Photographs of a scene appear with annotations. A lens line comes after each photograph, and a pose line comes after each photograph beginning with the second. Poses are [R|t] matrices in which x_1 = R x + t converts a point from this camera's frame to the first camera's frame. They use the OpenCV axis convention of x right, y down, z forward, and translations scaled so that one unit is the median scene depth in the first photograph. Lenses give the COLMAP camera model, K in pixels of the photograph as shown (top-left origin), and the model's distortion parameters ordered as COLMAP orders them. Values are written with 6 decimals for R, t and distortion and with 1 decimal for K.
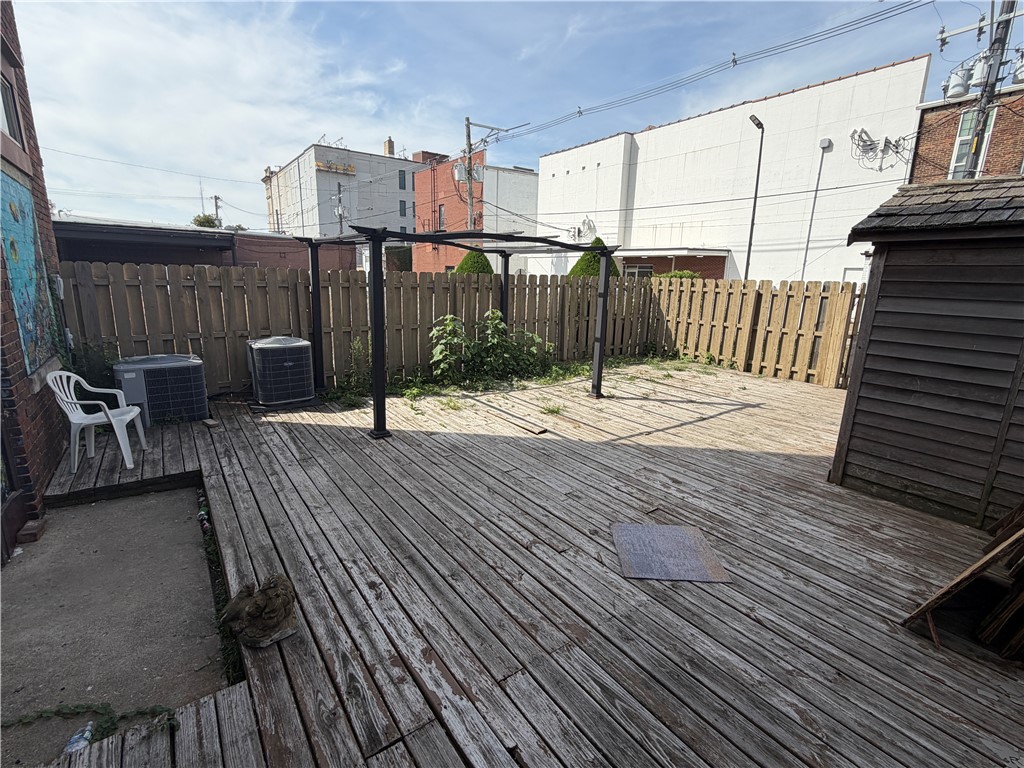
lens RADIAL K [[475.5, 0, 515.6], [0, 475.5, 383.2], [0, 0, 1]] dist [-0.001453, 0.000764]
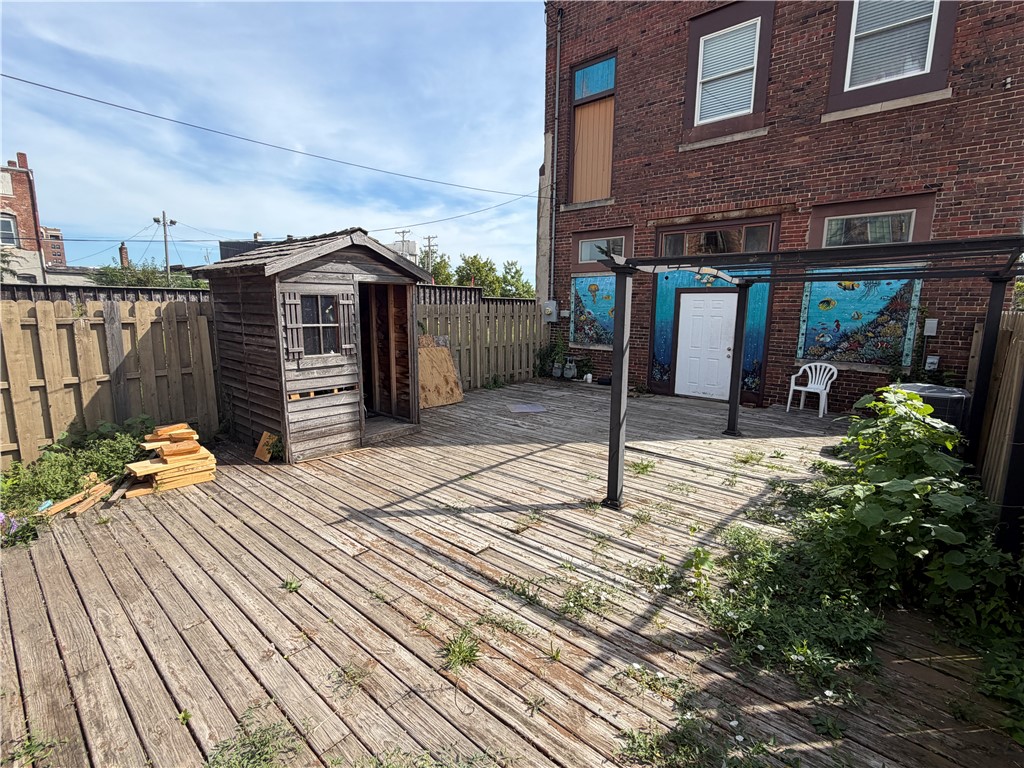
lens RADIAL K [[475.5, 0, 513.3], [0, 475.5, 383.0], [0, 0, 1]] dist [-0.001453, 0.000764]
pose [[-0.974242, -0.002578, -0.225492, 0.506804], [-0.086636, 0.927475, 0.363708, -0.378154], [0.208200, 0.373876, -0.903808, 1.716016]]
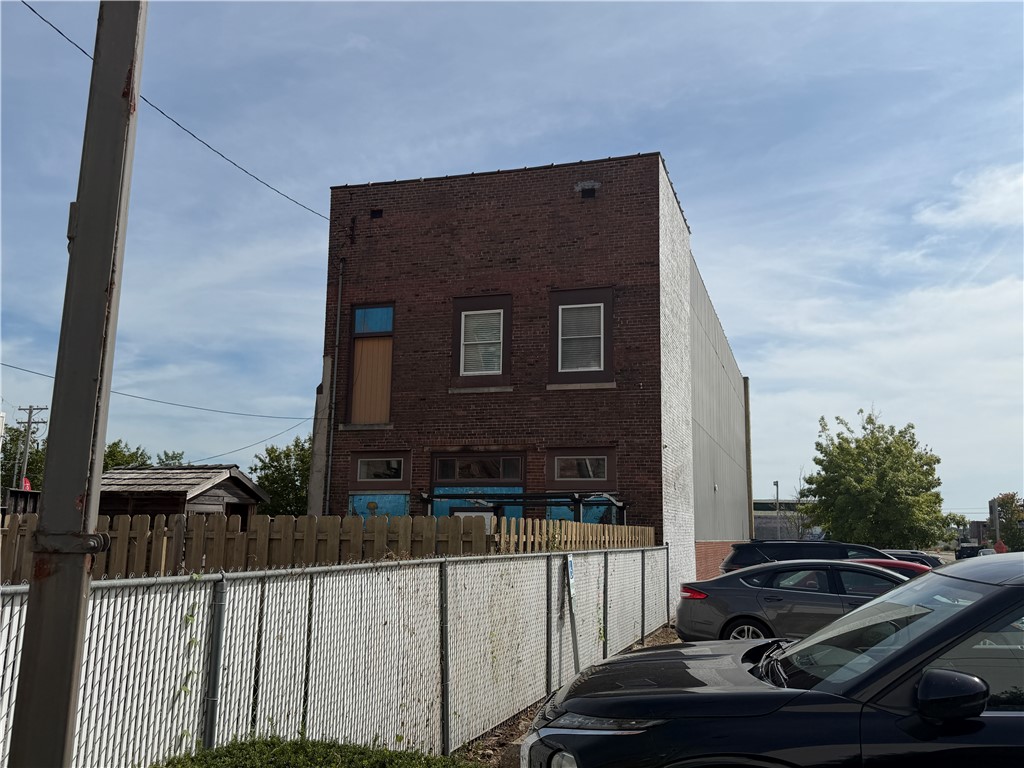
lens RADIAL K [[864.5, 0, 521.3], [0, 864.5, 381.0], [0, 0, 1]] dist [0.070839, -0.062523]
pose [[-0.805198, -0.141926, -0.575771, 1.341600], [-0.167109, 0.985894, -0.009324, -0.623119], [0.568973, 0.088709, -0.817558, 3.040332]]
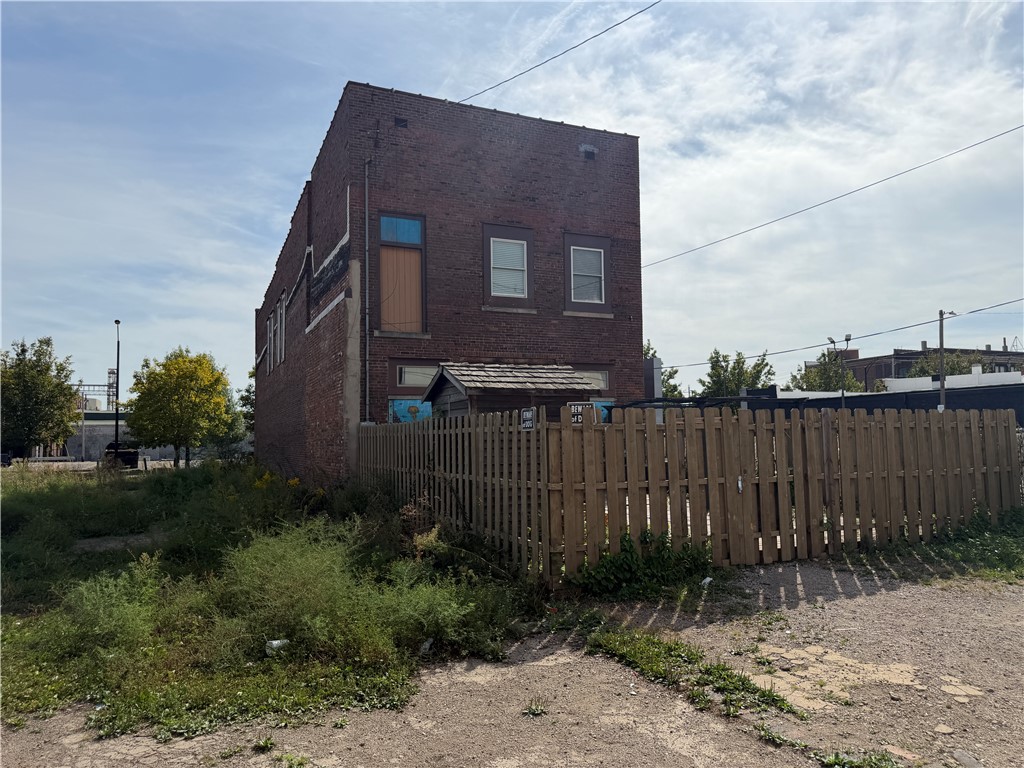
lens RADIAL K [[723.2, 0, 509.0], [0, 723.2, 398.7], [0, 0, 1]] dist [0.050414, -0.002970]
pose [[-0.221685, -0.081078, -0.971742, 2.607261], [-0.205426, 0.978056, -0.034741, -0.102765], [0.953234, 0.191920, -0.233476, 1.062648]]
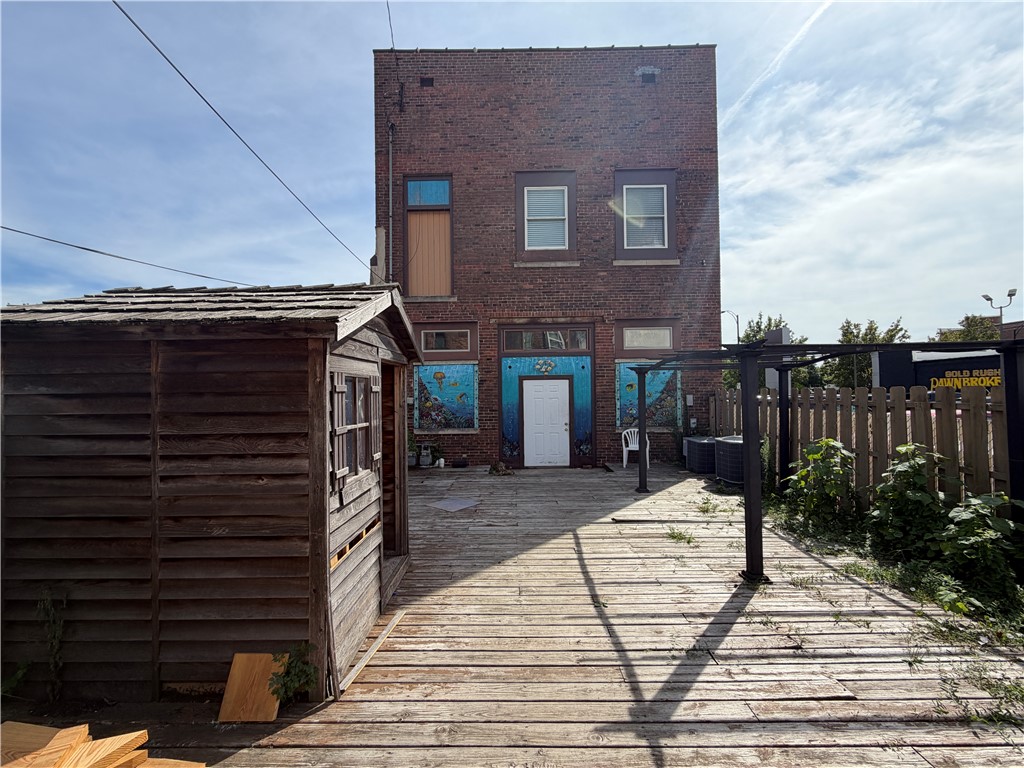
lens RADIAL K [[405.6, 0, 508.7], [0, 405.6, 384.6], [0, 0, 1]] dist [-0.000032, 0.001190]
pose [[-0.602529, -0.037208, -0.797230, 0.924790], [-0.179988, 0.979514, 0.090316, -0.242030], [0.777537, 0.197910, -0.596882, 1.194253]]
